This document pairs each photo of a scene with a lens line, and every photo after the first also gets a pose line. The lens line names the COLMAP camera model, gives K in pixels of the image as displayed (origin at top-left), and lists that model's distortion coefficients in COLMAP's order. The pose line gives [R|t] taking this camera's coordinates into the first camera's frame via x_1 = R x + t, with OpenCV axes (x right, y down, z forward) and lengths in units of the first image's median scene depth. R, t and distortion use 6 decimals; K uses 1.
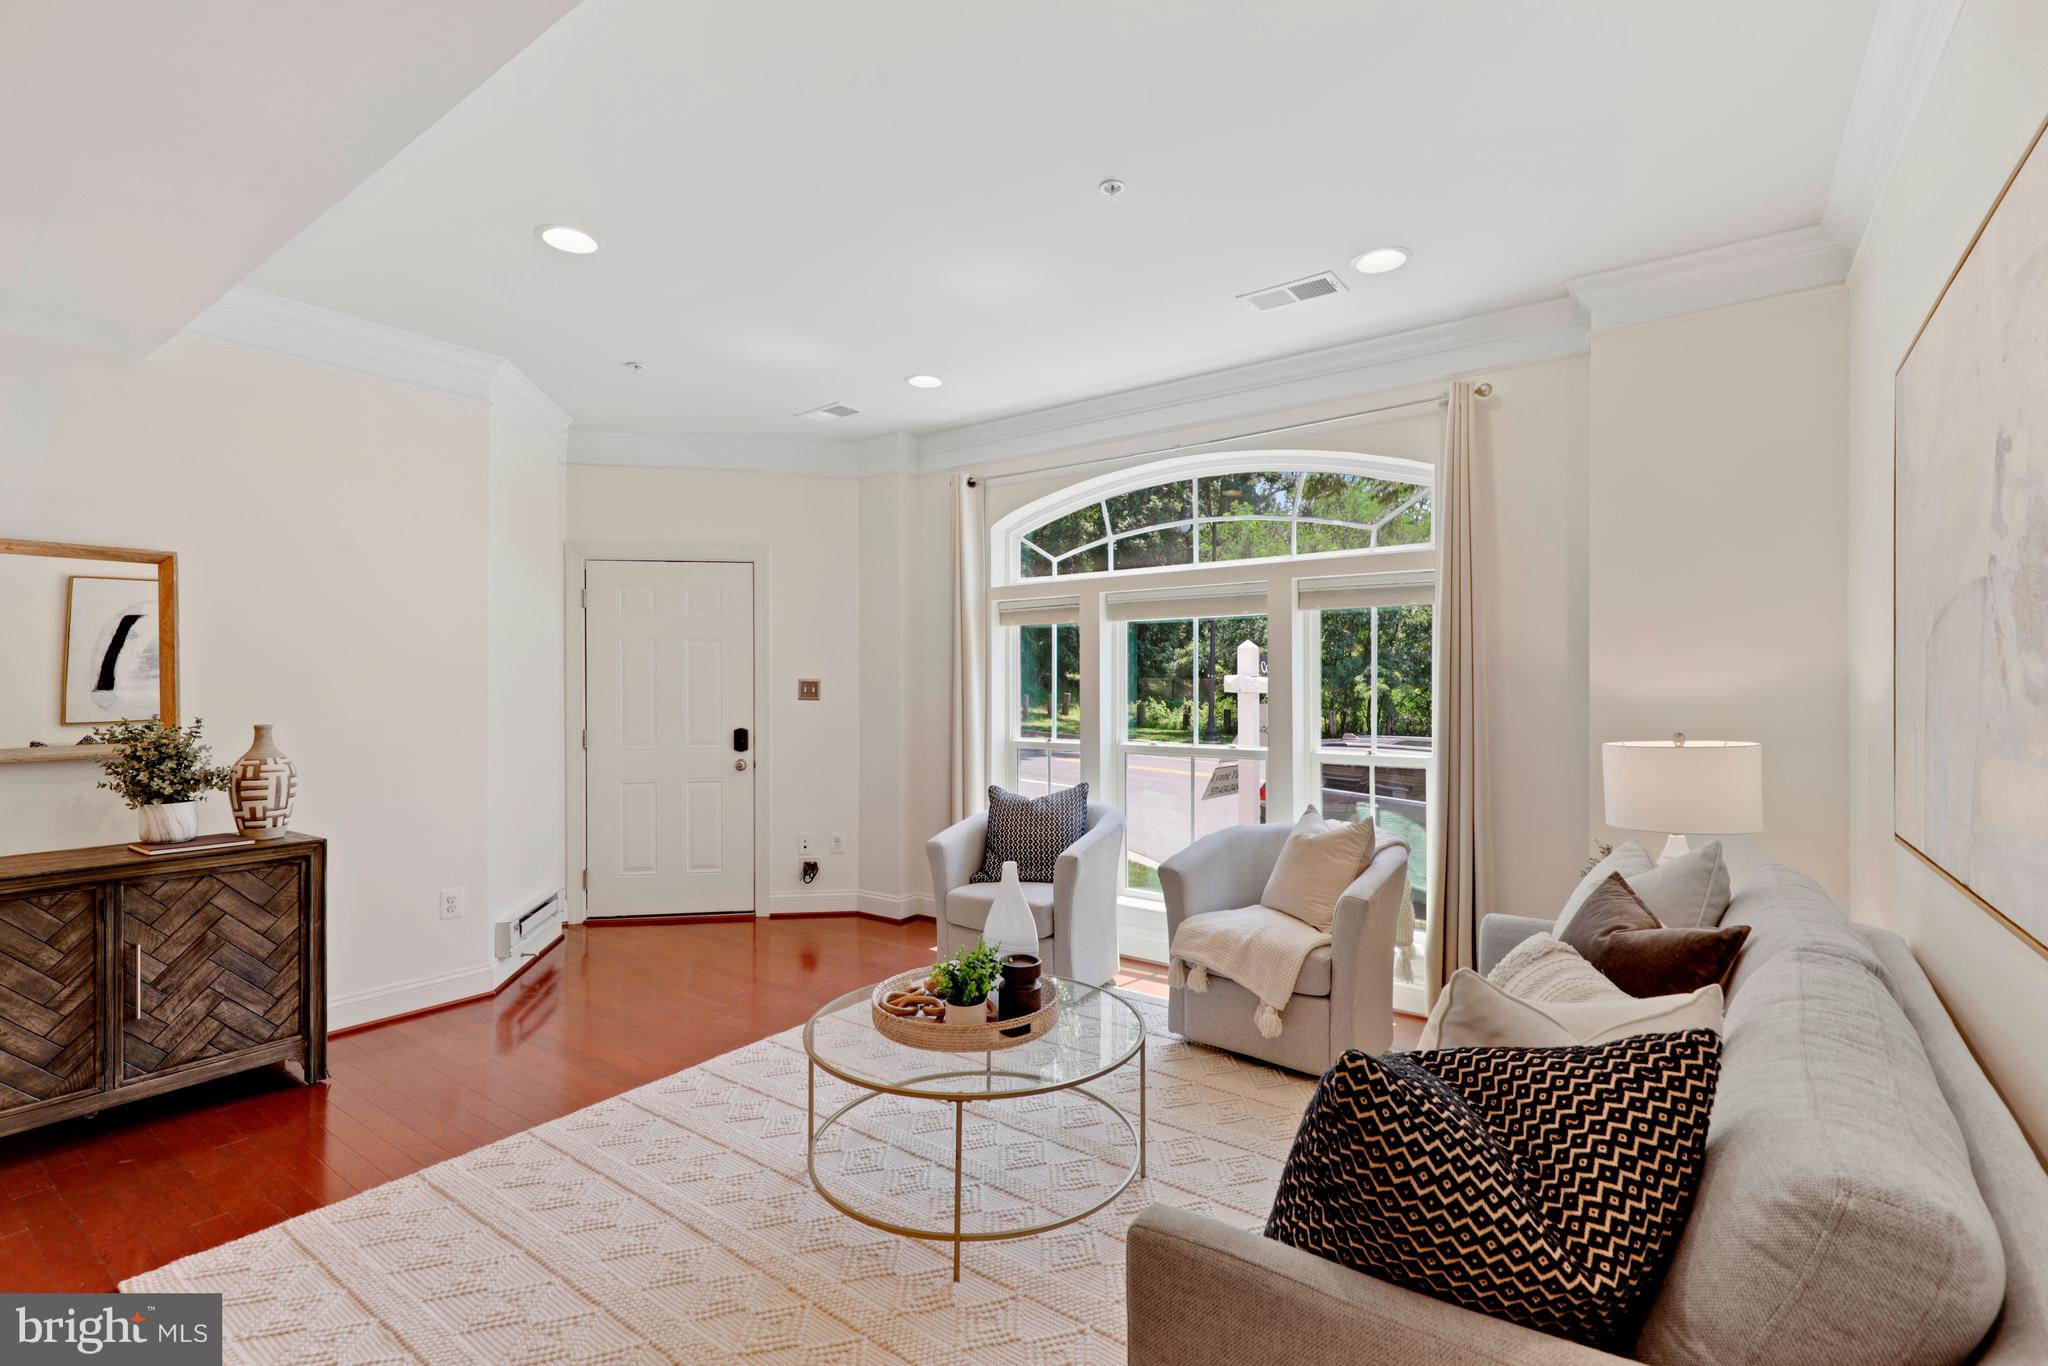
lens RADIAL K [[945.4, 0, 1029.0], [0, 945.4, 685.2], [0, 0, 1]] dist [-0.034421, 0.001055]
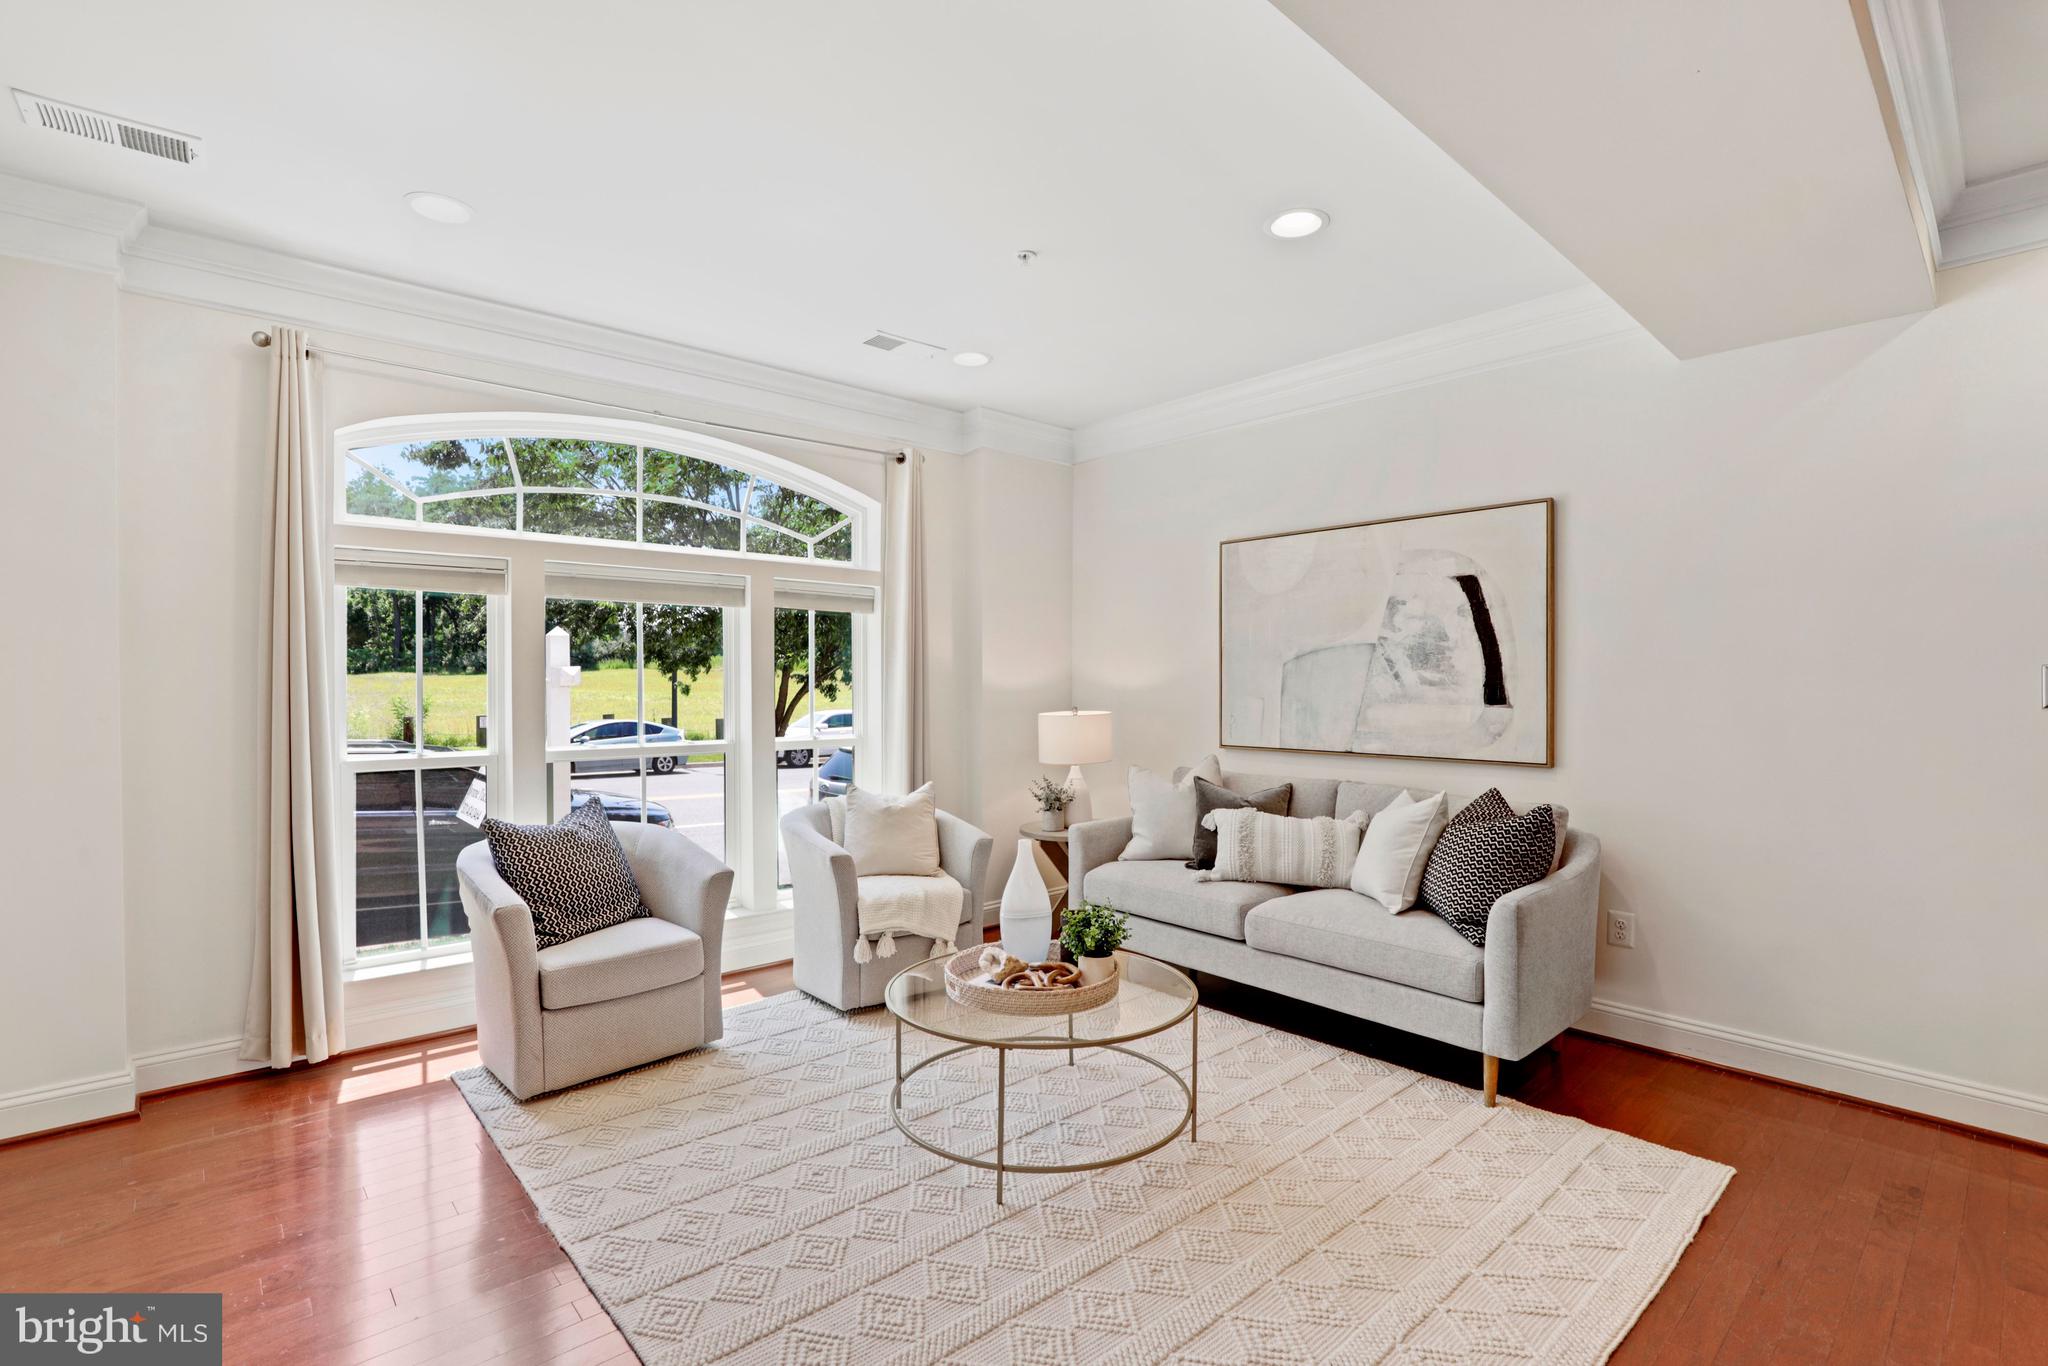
lens RADIAL K [[945.4, 0, 1035.4], [0, 945.4, 688.3], [0, 0, 1]] dist [-0.034421, 0.001055]
pose [[0.176814, -0.004134, 0.984236, -0.806476], [-0.004499, 0.999977, 0.005008, 0.005730], [-0.984234, -0.005313, 0.176791, 0.585174]]
